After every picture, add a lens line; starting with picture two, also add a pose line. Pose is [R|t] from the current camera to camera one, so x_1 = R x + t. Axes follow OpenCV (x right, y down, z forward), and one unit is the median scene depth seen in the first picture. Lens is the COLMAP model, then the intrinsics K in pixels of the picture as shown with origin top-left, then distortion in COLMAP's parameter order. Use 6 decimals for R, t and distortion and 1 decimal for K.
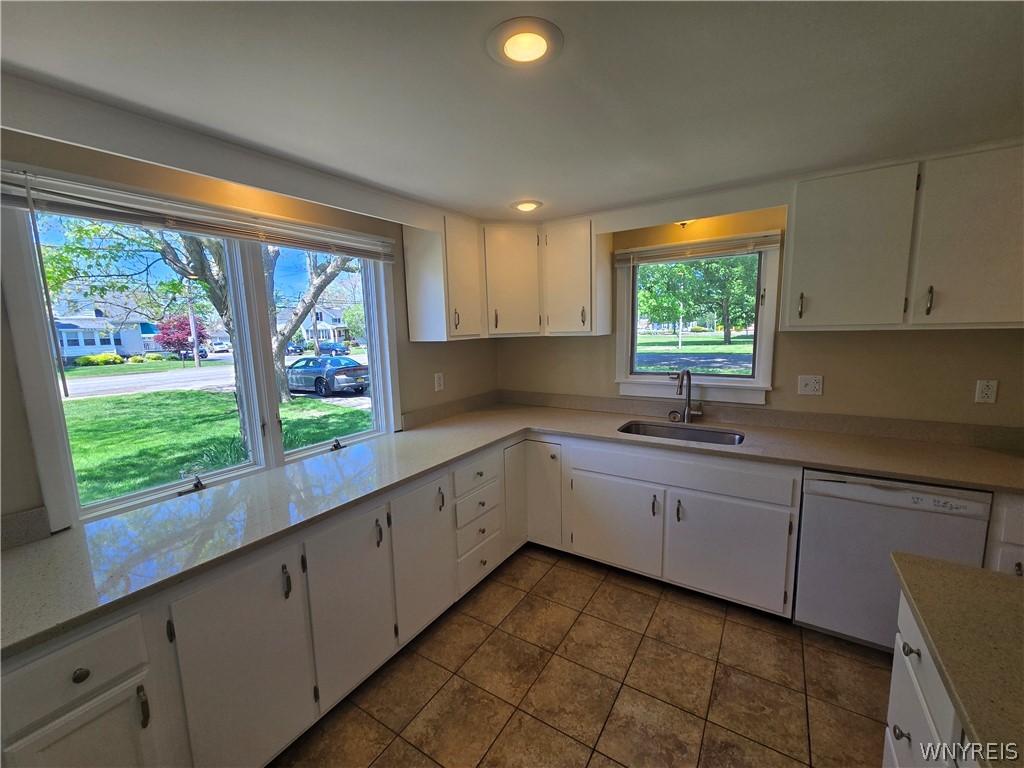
lens RADIAL K [[421.1, 0, 513.6], [0, 421.1, 386.1], [0, 0, 1]] dist [0.000808, 0.000836]
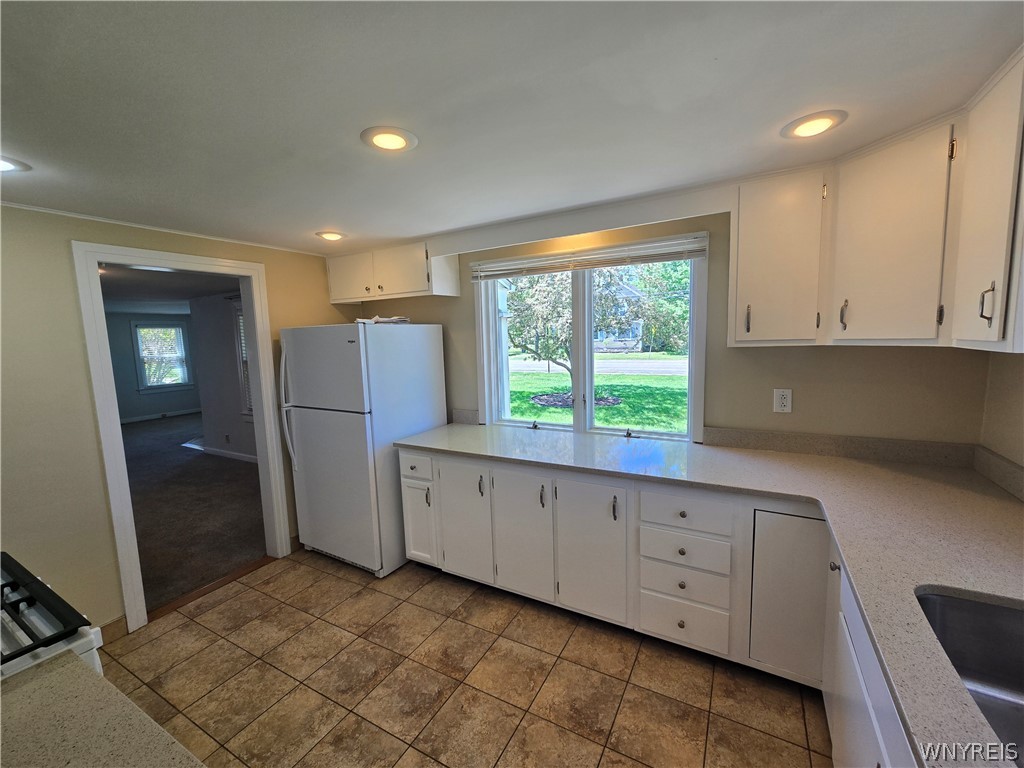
lens RADIAL K [[421.1, 0, 516.1], [0, 421.1, 383.9], [0, 0, 1]] dist [0.000808, 0.000836]
pose [[0.058832, 0.138413, -0.988626, 0.752552], [-0.112660, 0.984935, 0.131192, -0.120419], [0.991890, 0.103661, 0.073539, 0.683283]]
